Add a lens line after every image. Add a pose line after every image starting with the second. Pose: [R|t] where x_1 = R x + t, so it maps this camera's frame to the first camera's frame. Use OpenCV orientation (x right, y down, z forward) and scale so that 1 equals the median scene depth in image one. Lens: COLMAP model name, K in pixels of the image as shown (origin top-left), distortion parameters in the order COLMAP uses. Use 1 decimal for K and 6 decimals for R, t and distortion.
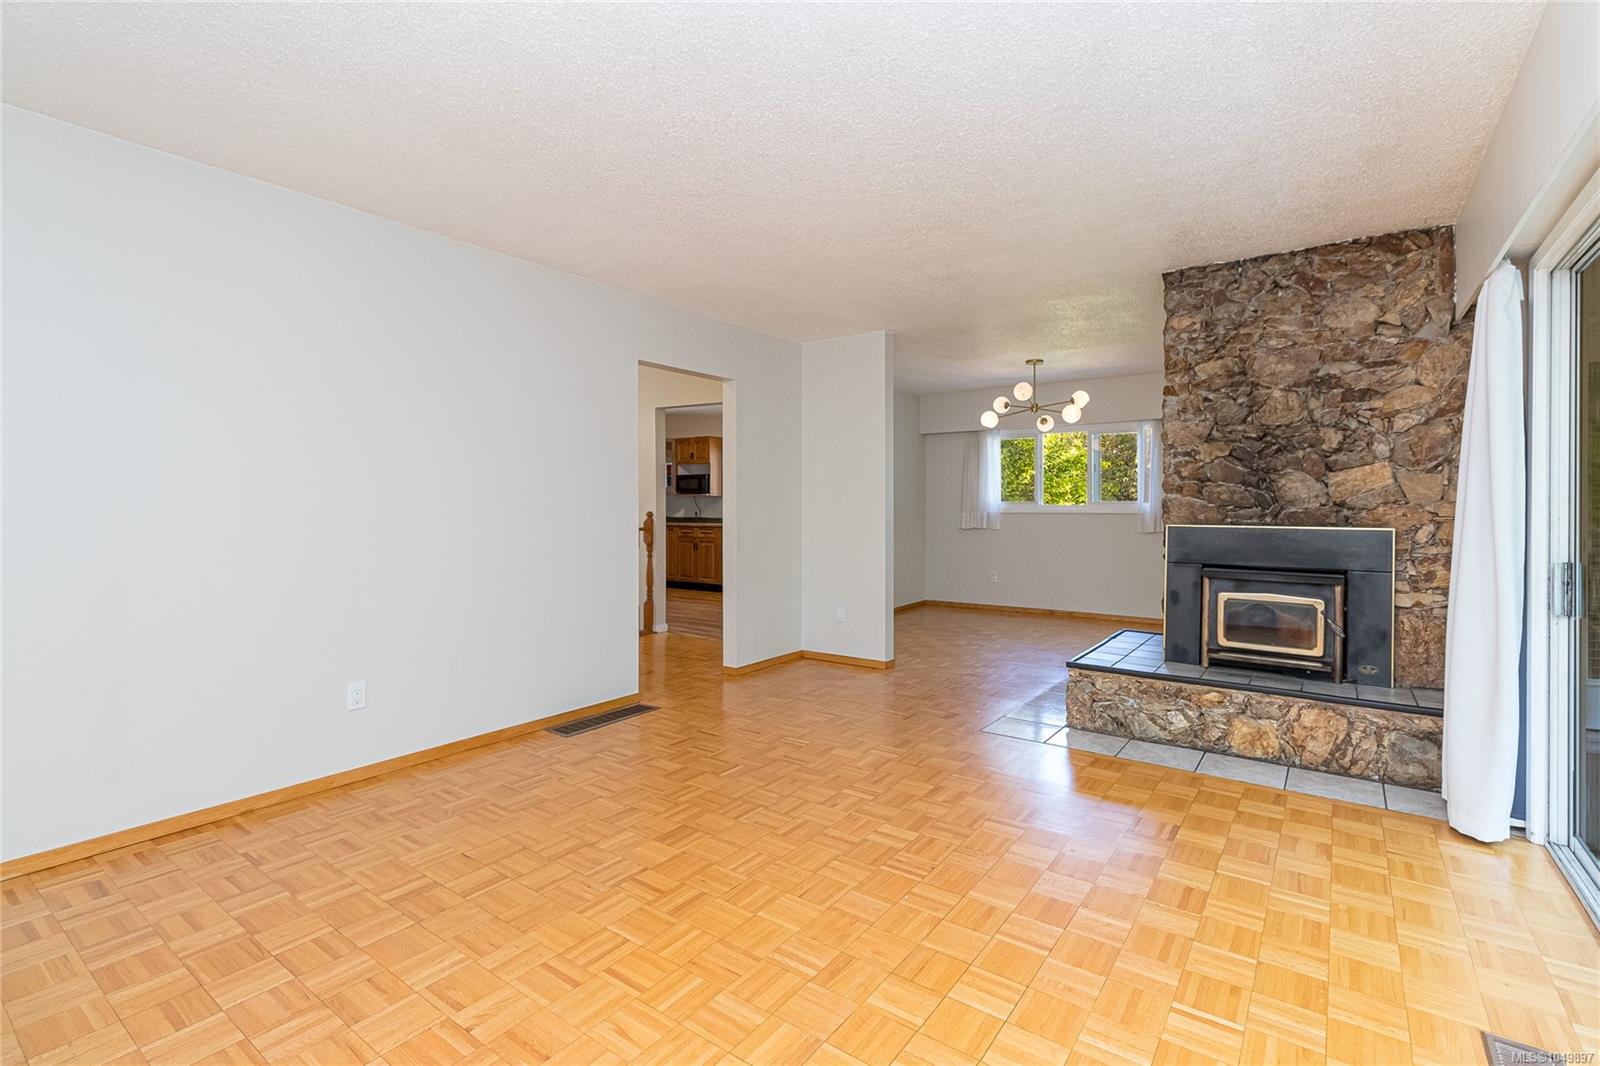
lens RADIAL K [[736.5, 0, 802.0], [0, 736.5, 511.7], [0, 0, 1]] dist [0.000724, -0.000175]
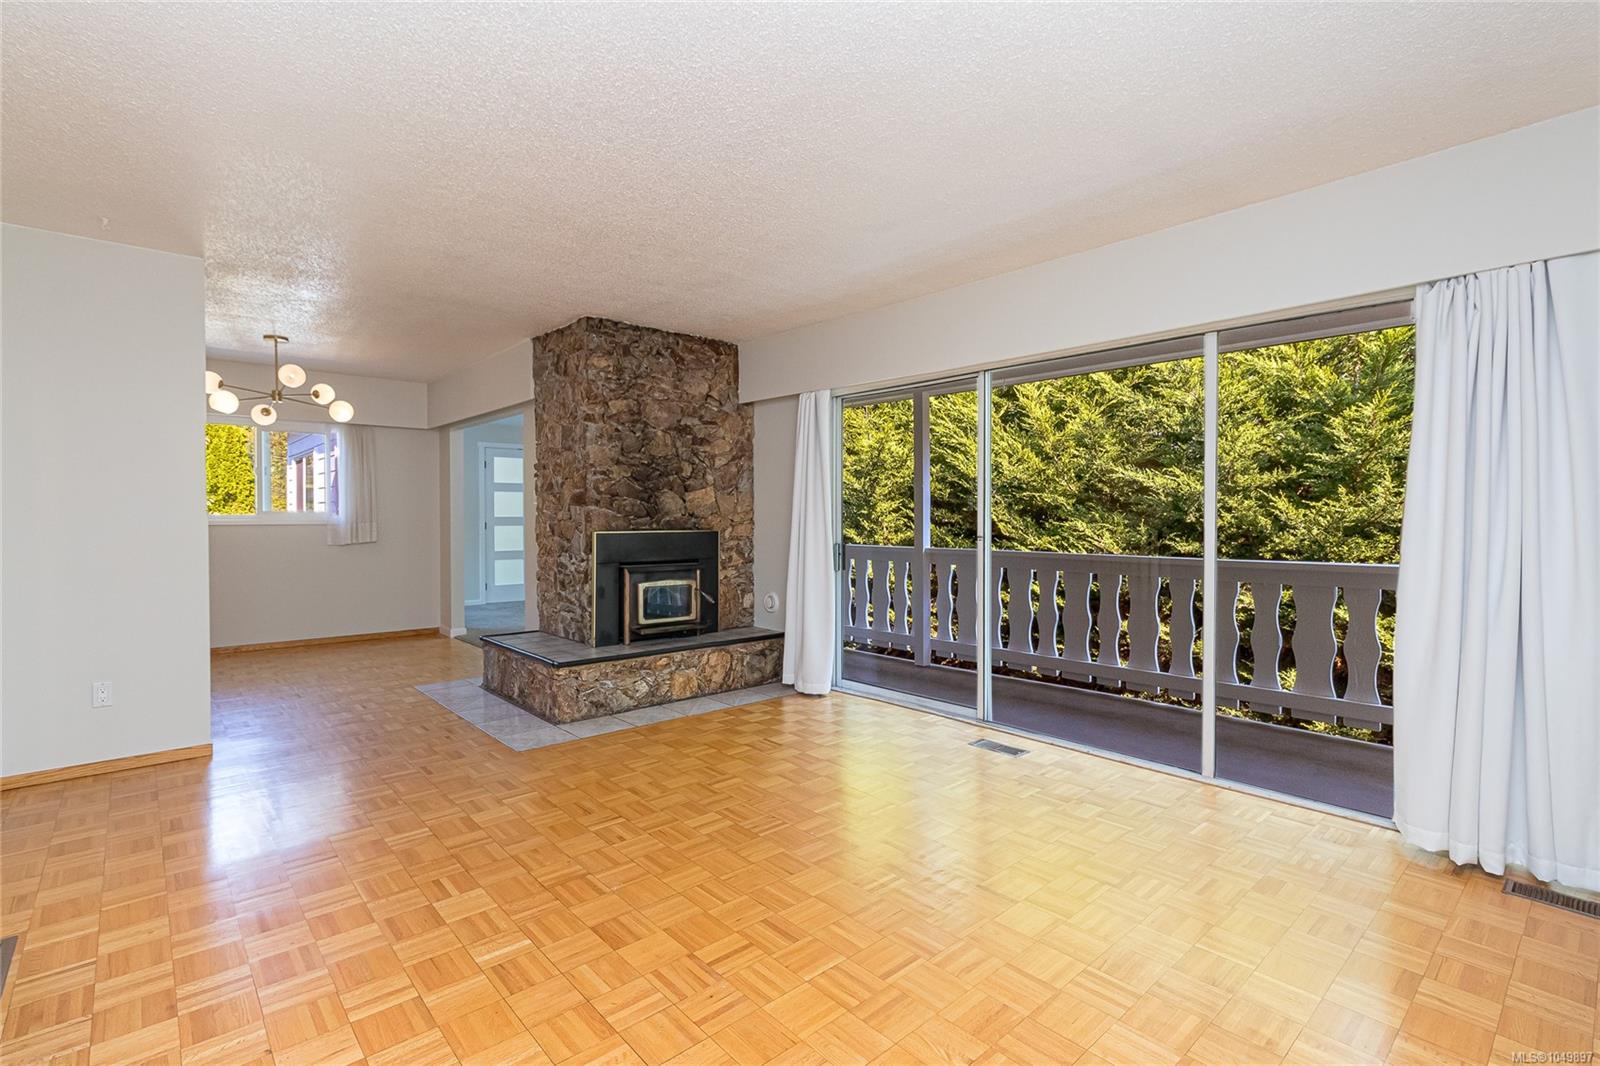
lens RADIAL K [[749.2, 0, 800.0], [0, 749.2, 533.0], [0, 0, 1]] dist [0.000754, 0.000128]
pose [[0.205681, -0.023732, 0.978331, -0.673796], [0.010062, 0.999704, 0.022135, -0.004162], [-0.978567, 0.005292, 0.205859, 0.475217]]
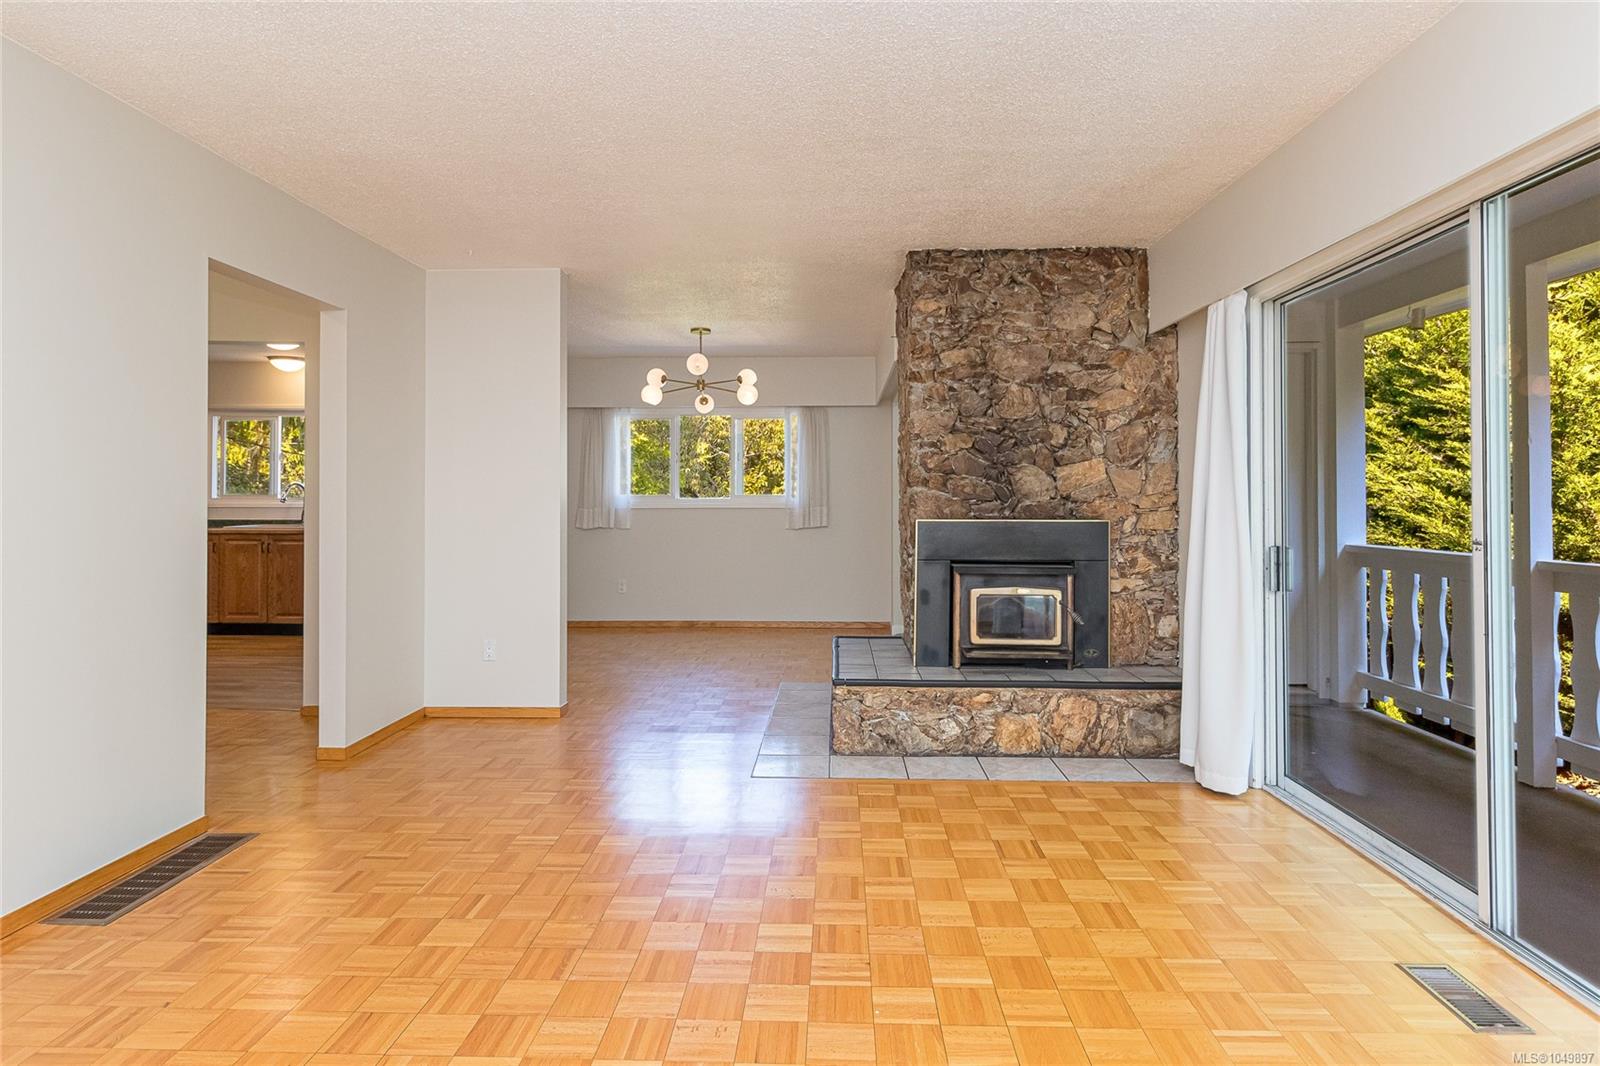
lens RADIAL K [[873.3, 0, 803.9], [0, 873.3, 493.9], [0, 0, 1]] dist [-0.001682, 0.001260]
pose [[0.828623, 0.001946, 0.559803, -0.267852], [0.006411, 0.999895, -0.012965, -0.001578], [-0.559770, 0.014332, 0.828524, 0.178587]]
